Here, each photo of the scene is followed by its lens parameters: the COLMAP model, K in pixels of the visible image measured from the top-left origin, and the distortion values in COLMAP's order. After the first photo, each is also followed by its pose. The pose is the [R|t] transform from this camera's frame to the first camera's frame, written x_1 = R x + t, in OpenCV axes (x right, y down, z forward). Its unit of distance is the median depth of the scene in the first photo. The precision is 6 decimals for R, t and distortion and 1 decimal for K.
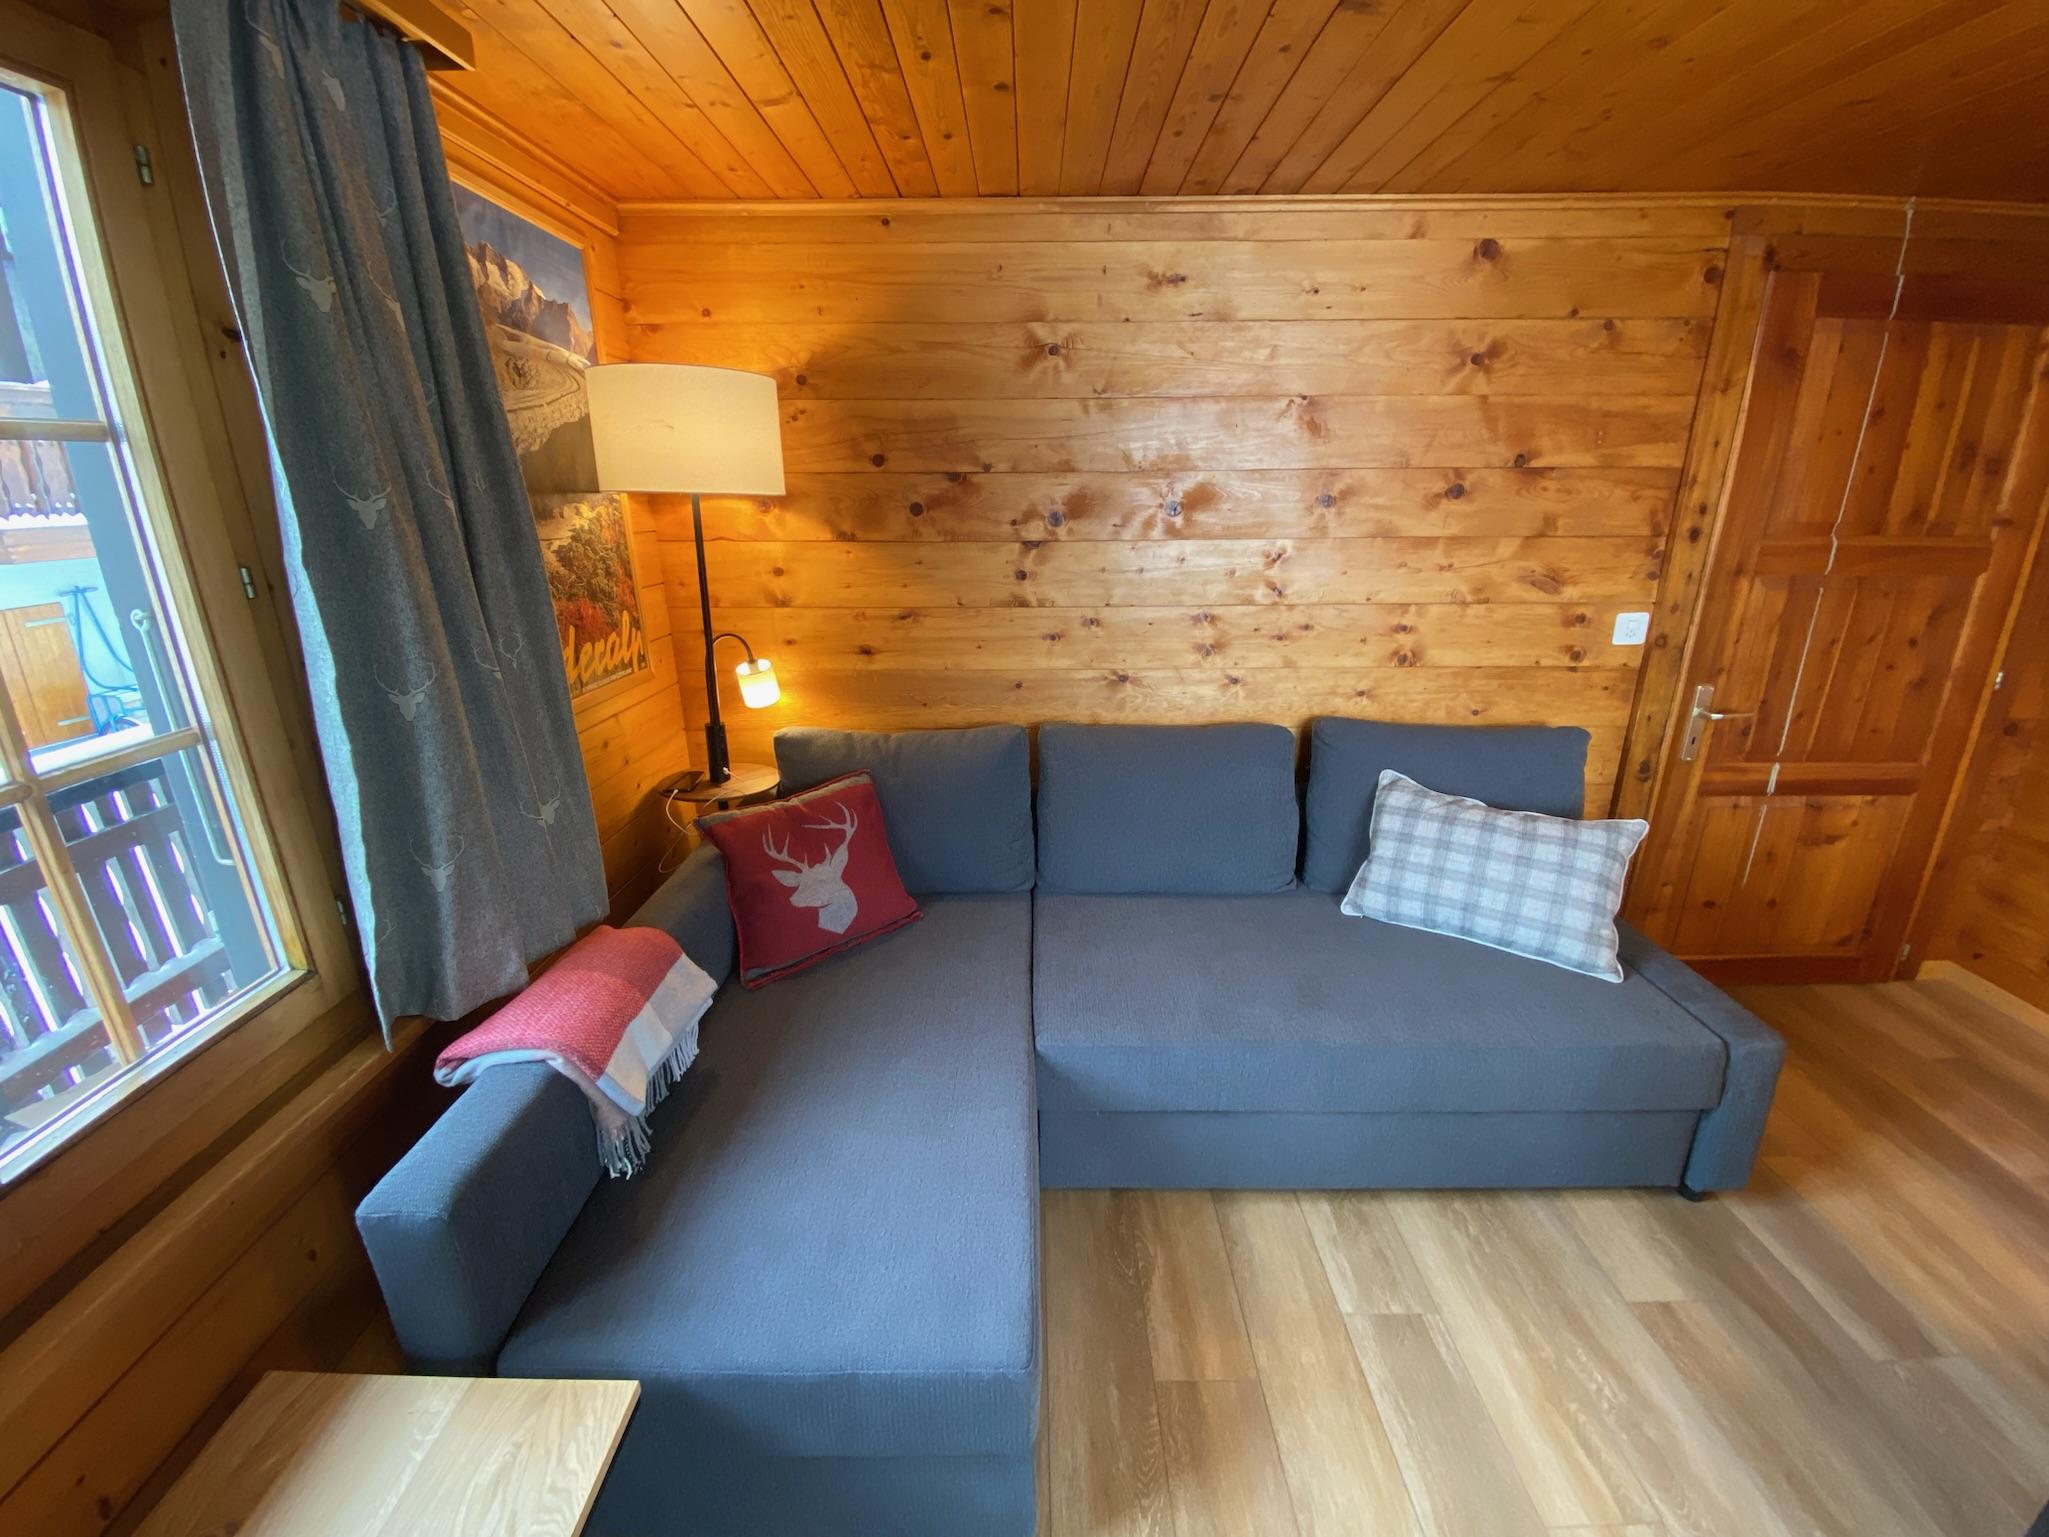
lens RADIAL K [[840.5, 0, 1027.4], [0, 840.5, 756.3], [0, 0, 1]] dist [0.002602, -0.004475]
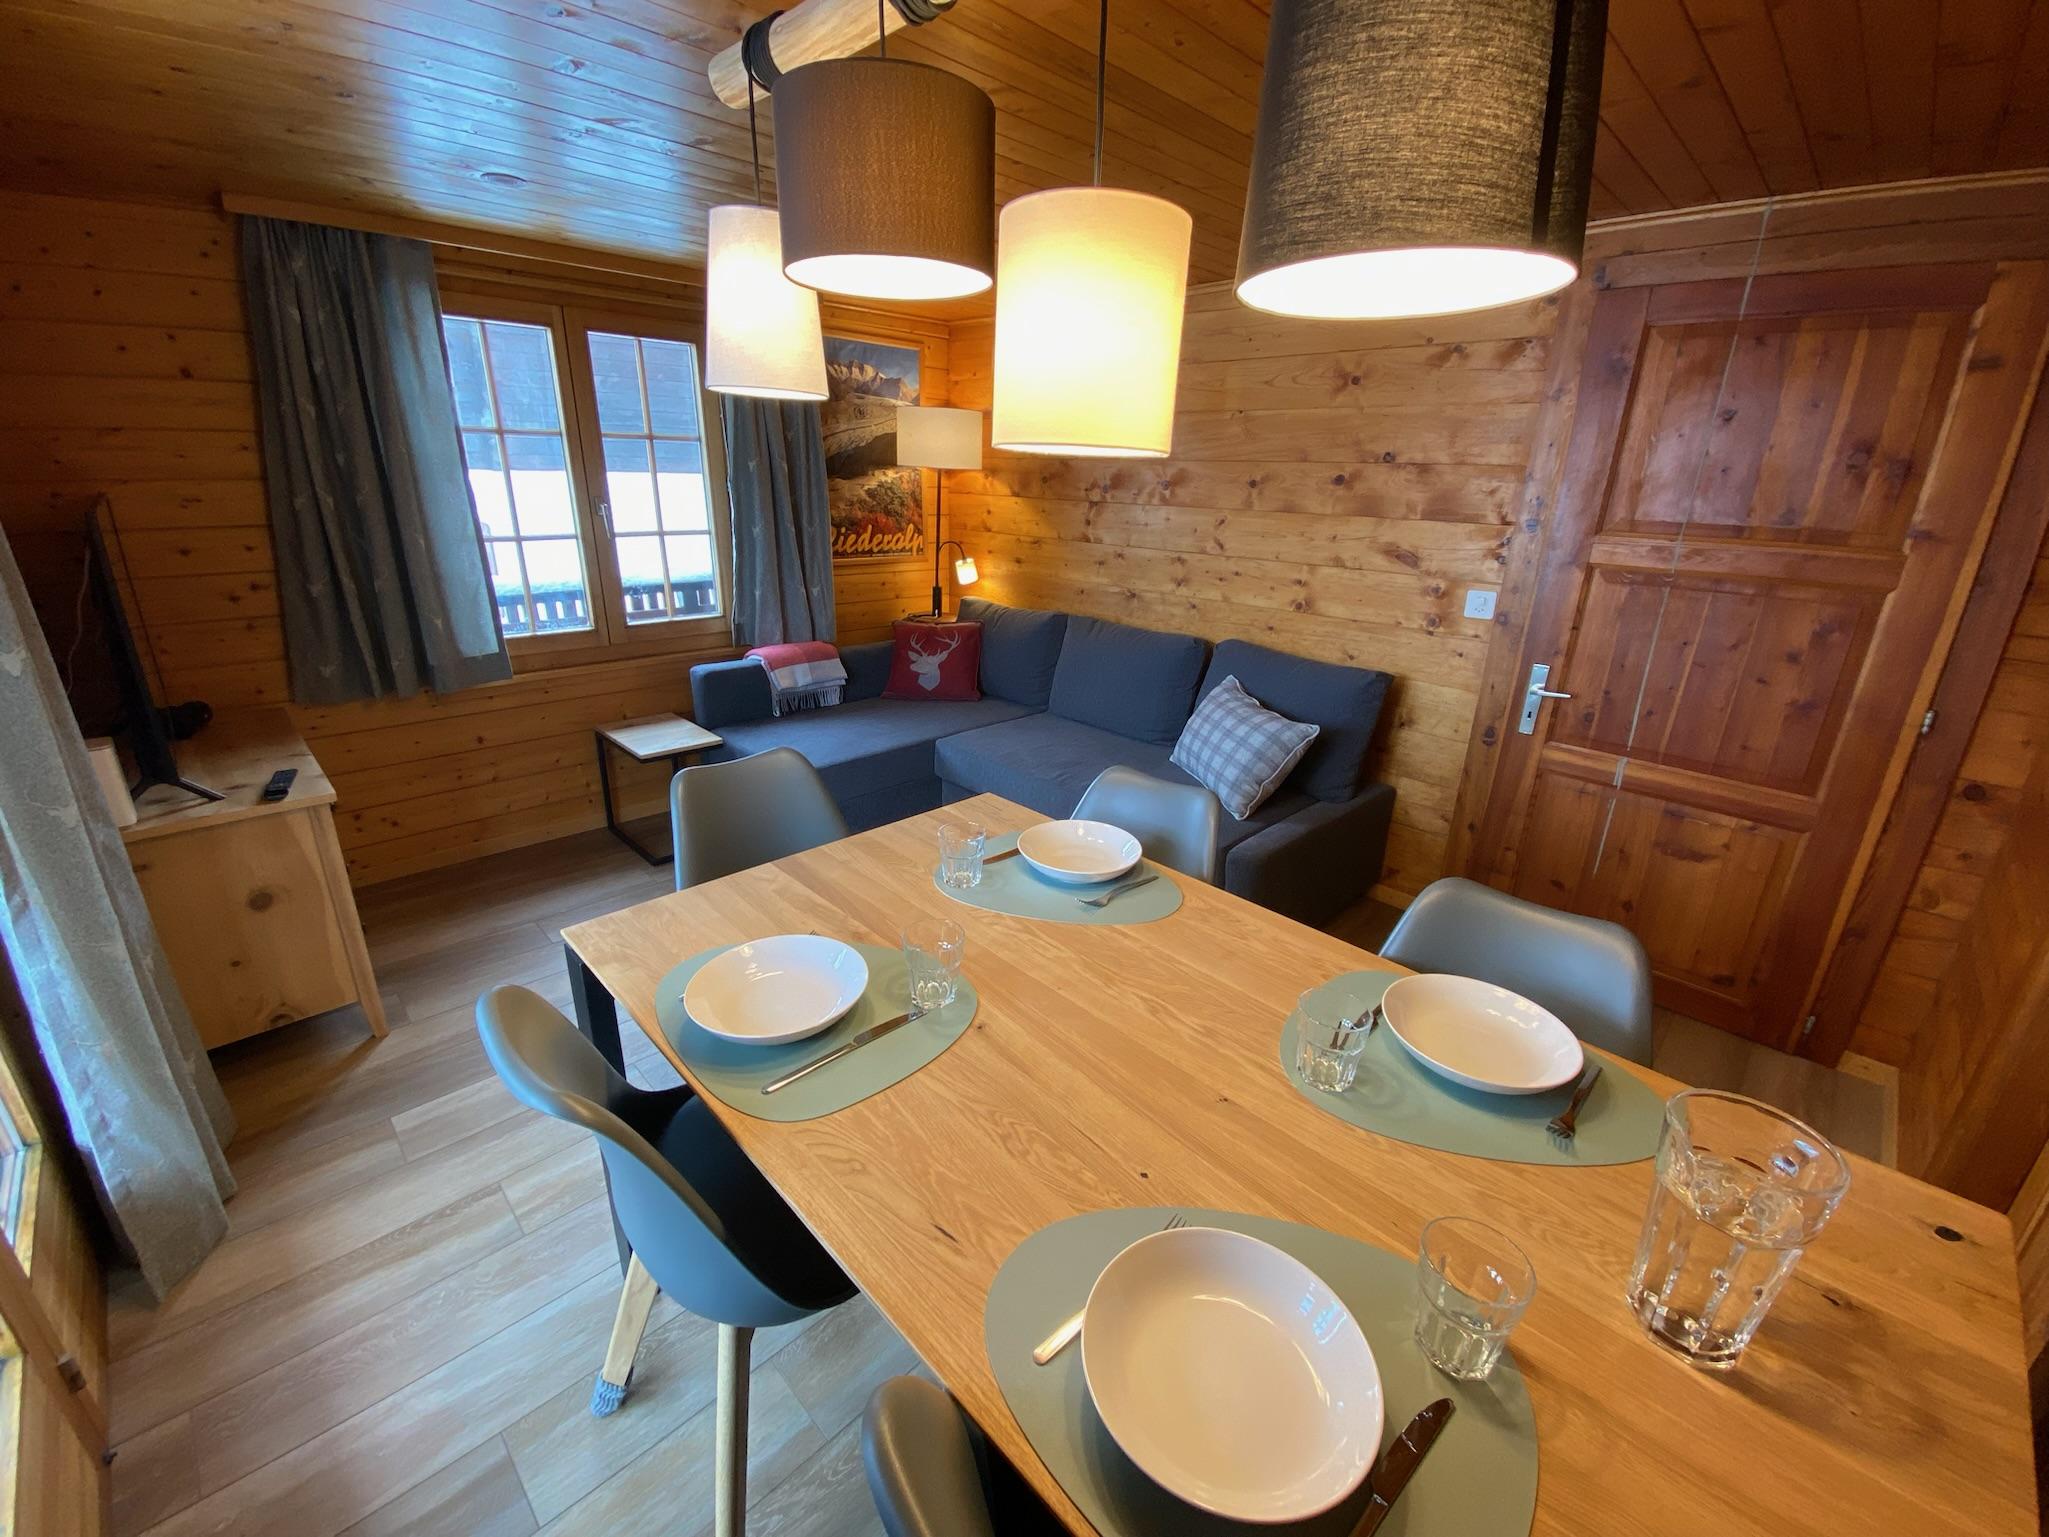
lens RADIAL K [[840.5, 0, 1016.4], [0, 840.5, 766.6], [0, 0, 1]] dist [0.002602, -0.004475]
pose [[0.699431, 0.260470, -0.665546, 1.123444], [-0.245011, 0.962180, 0.119076, 0.083366], [0.671391, 0.079781, 0.736796, -0.271646]]
